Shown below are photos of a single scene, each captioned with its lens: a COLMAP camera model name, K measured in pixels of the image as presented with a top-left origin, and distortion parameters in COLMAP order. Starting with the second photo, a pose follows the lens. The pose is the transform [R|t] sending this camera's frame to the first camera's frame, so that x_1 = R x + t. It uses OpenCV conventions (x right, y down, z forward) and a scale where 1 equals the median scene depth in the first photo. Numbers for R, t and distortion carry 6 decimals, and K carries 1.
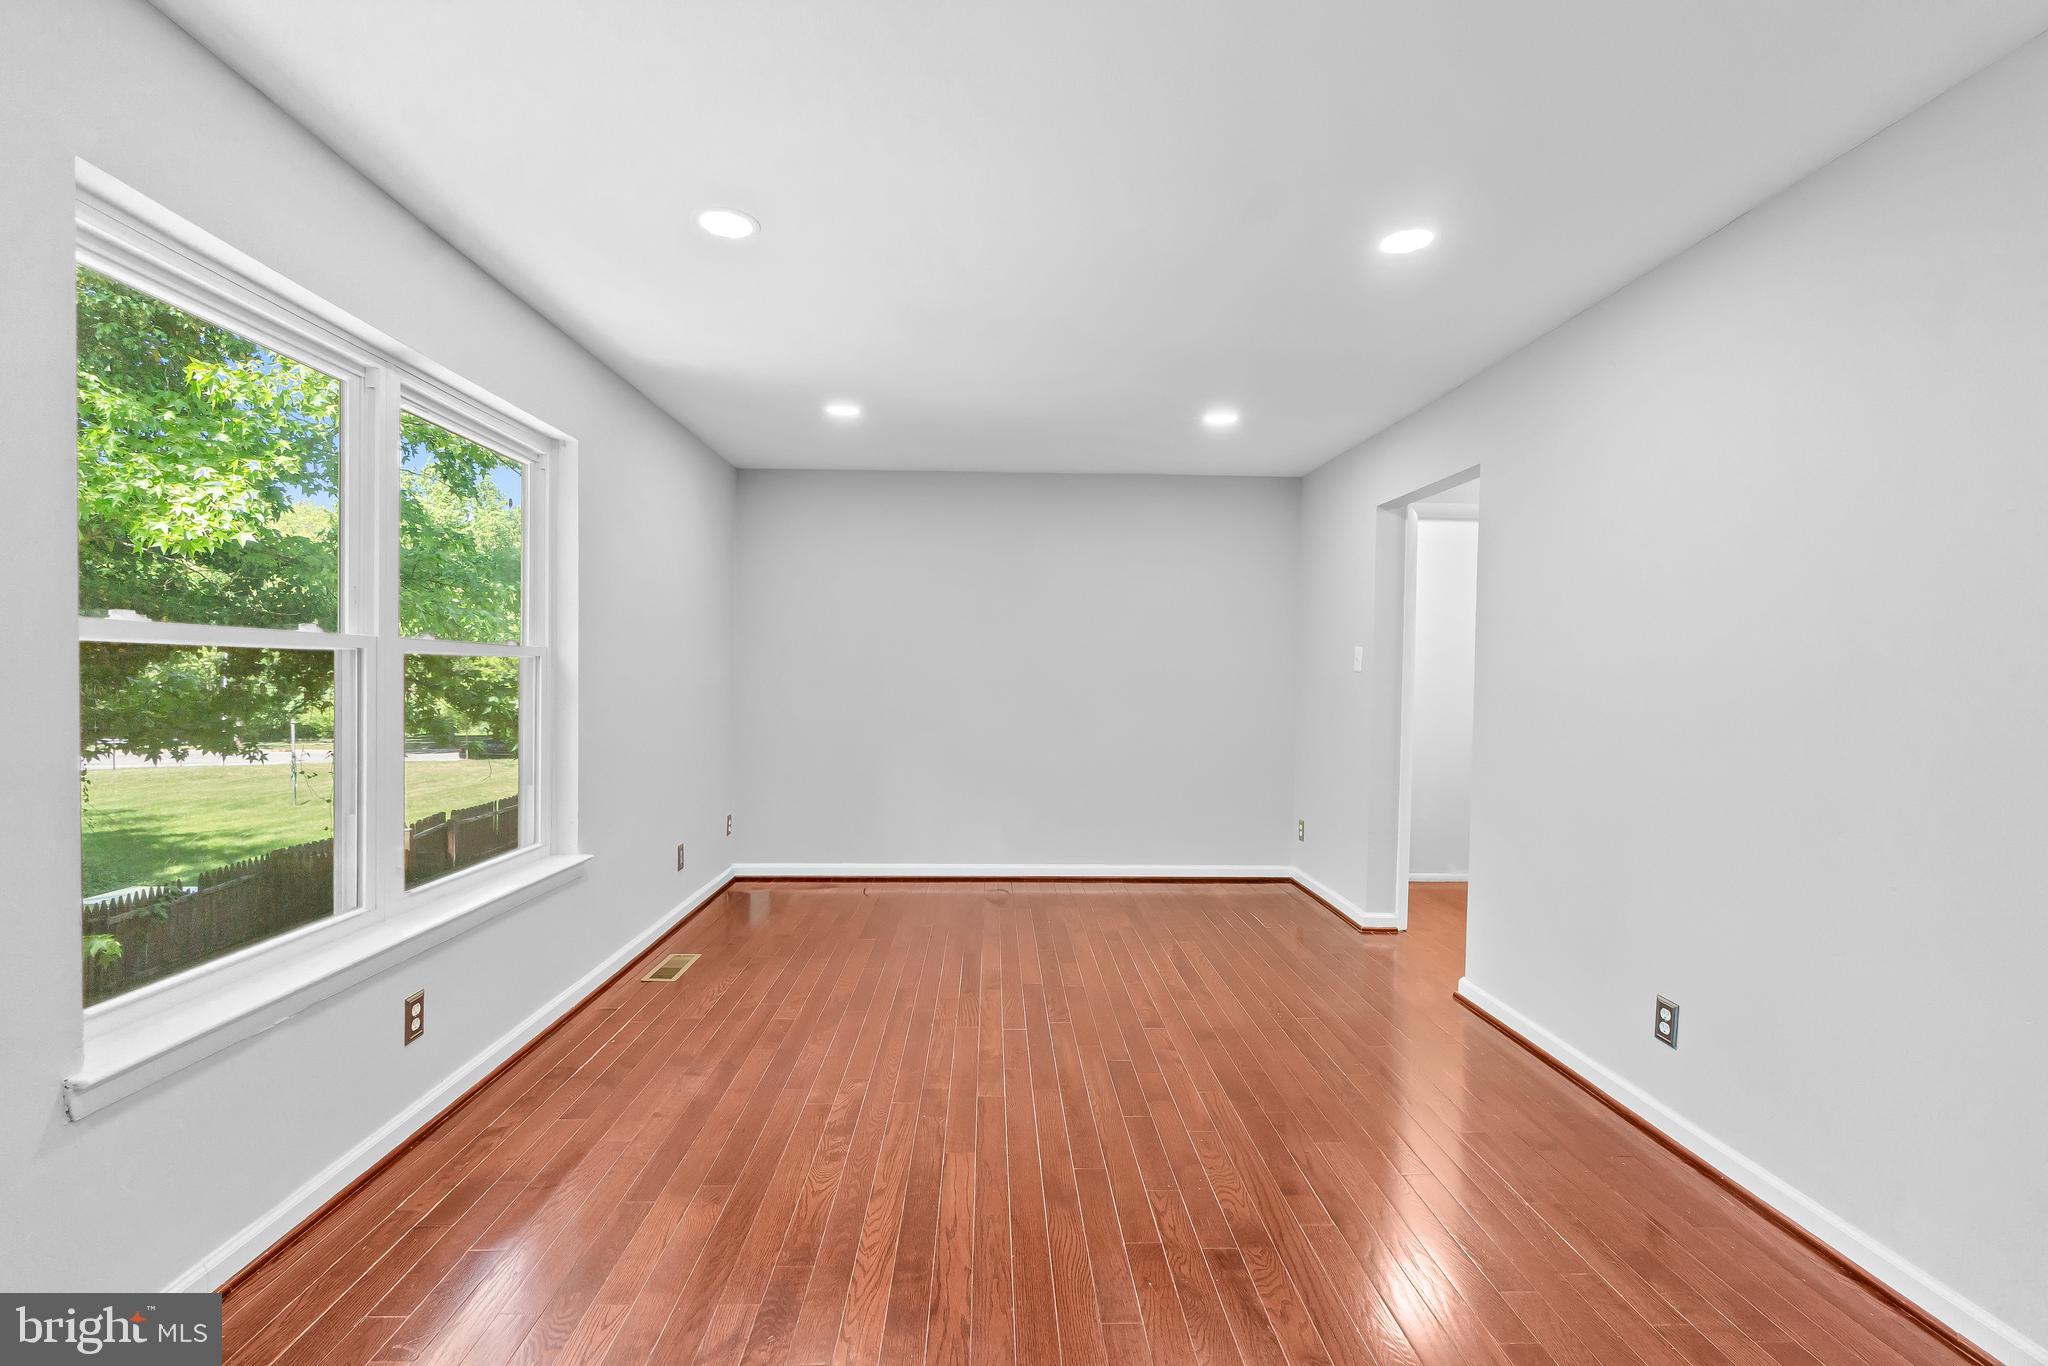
lens RADIAL K [[897.7, 0, 1024.0], [0, 897.7, 683.0], [0, 0, 1]] dist [0.002319, 0.000226]
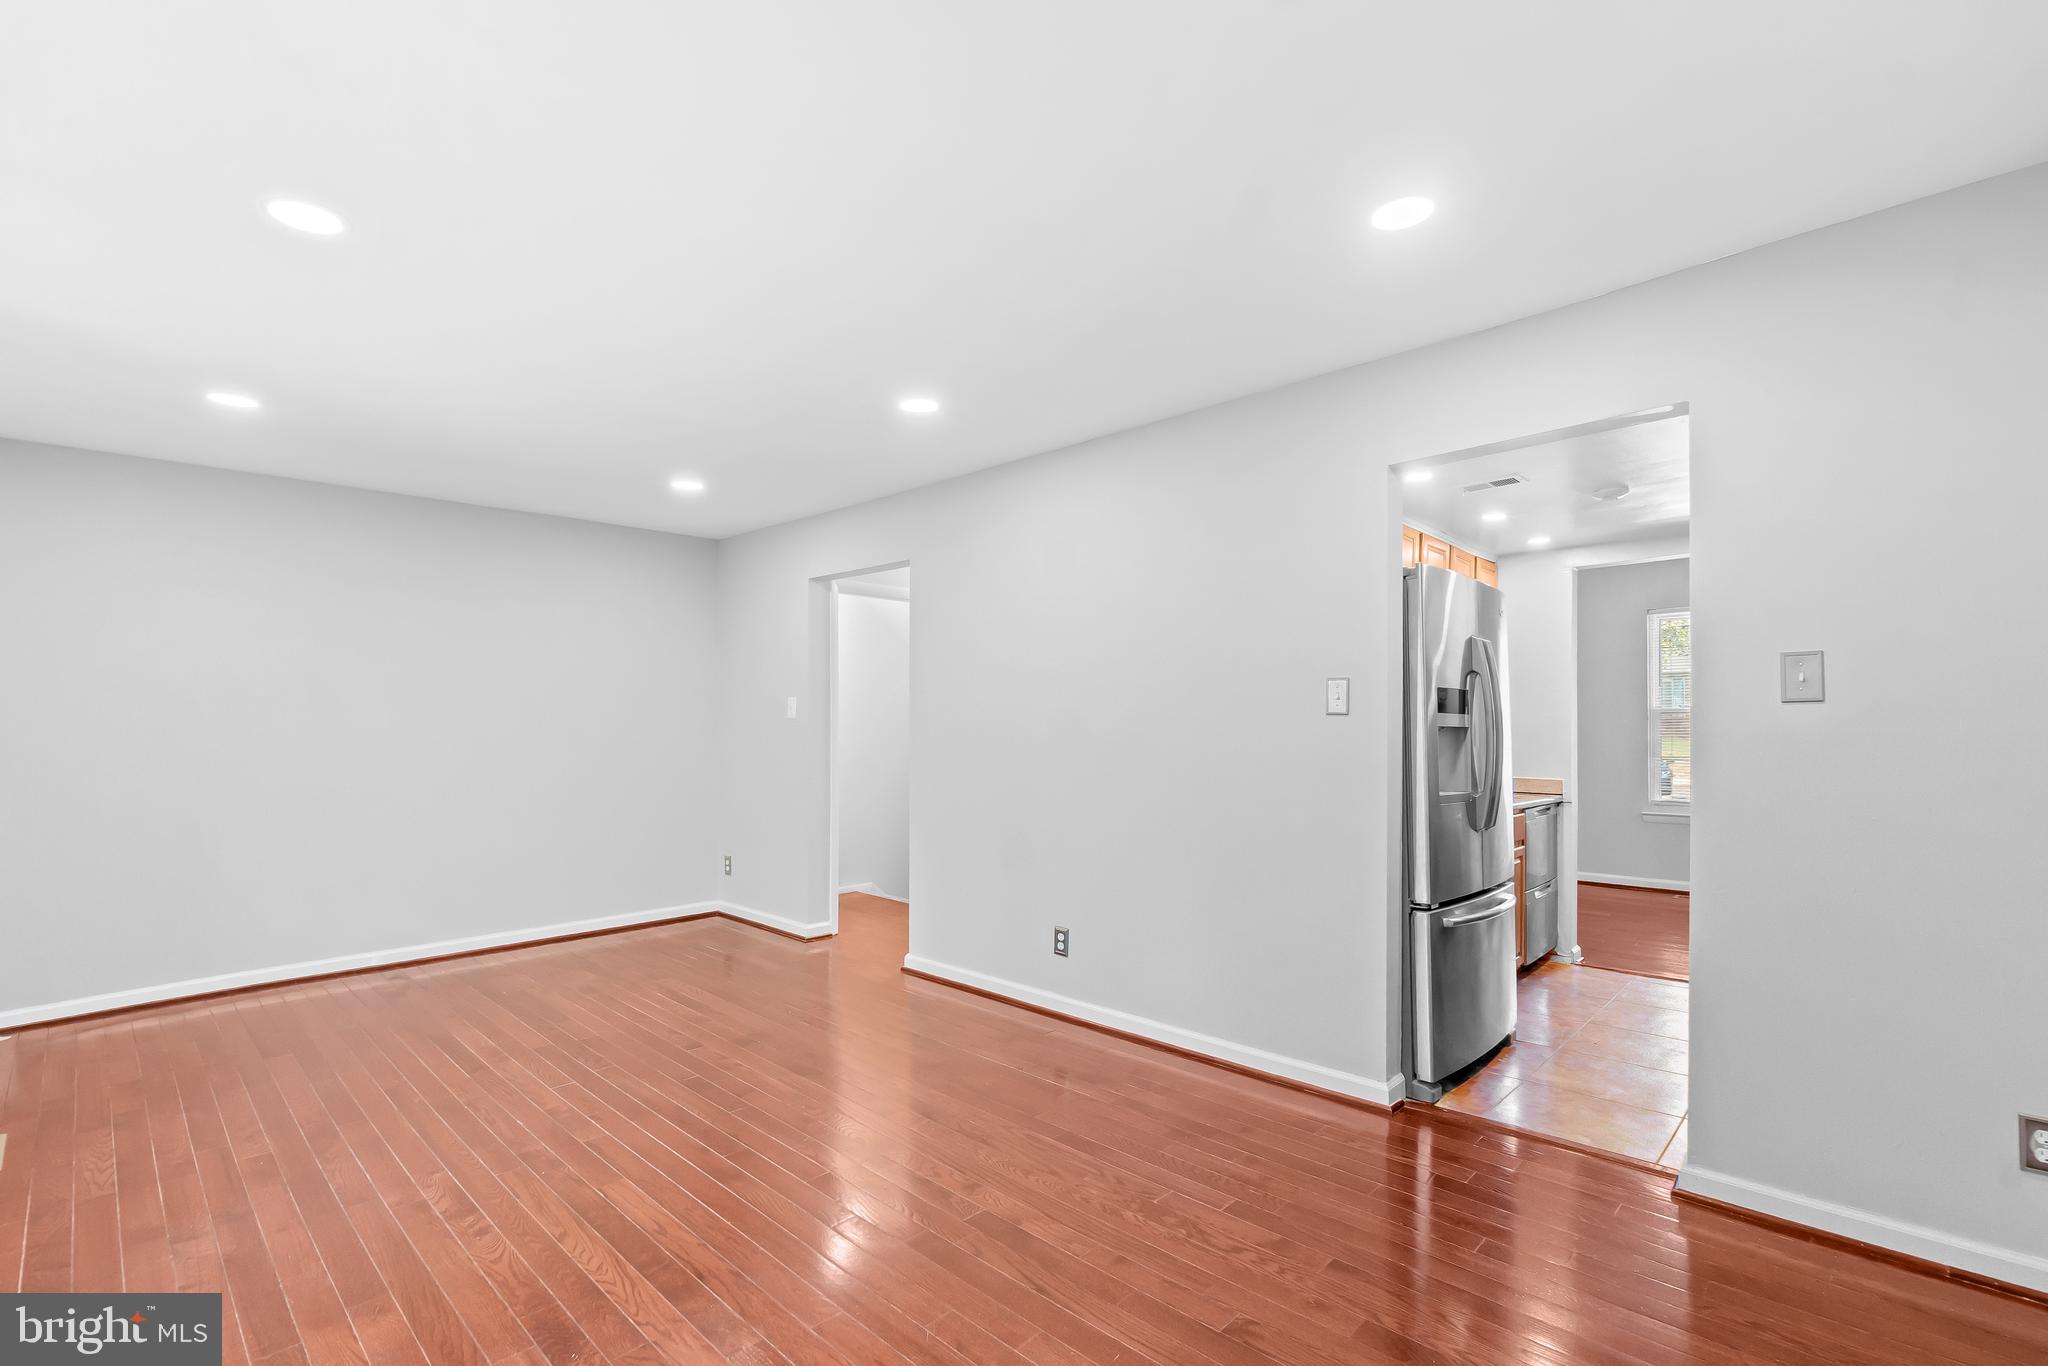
lens RADIAL K [[905.7, 0, 1025.3], [0, 905.7, 710.6], [0, 0, 1]] dist [-0.002018, -0.000209]
pose [[0.725675, -0.006589, 0.688006, -0.288200], [0.020584, 0.999714, -0.012136, -0.003785], [-0.687730, 0.022969, 0.725603, -0.073048]]
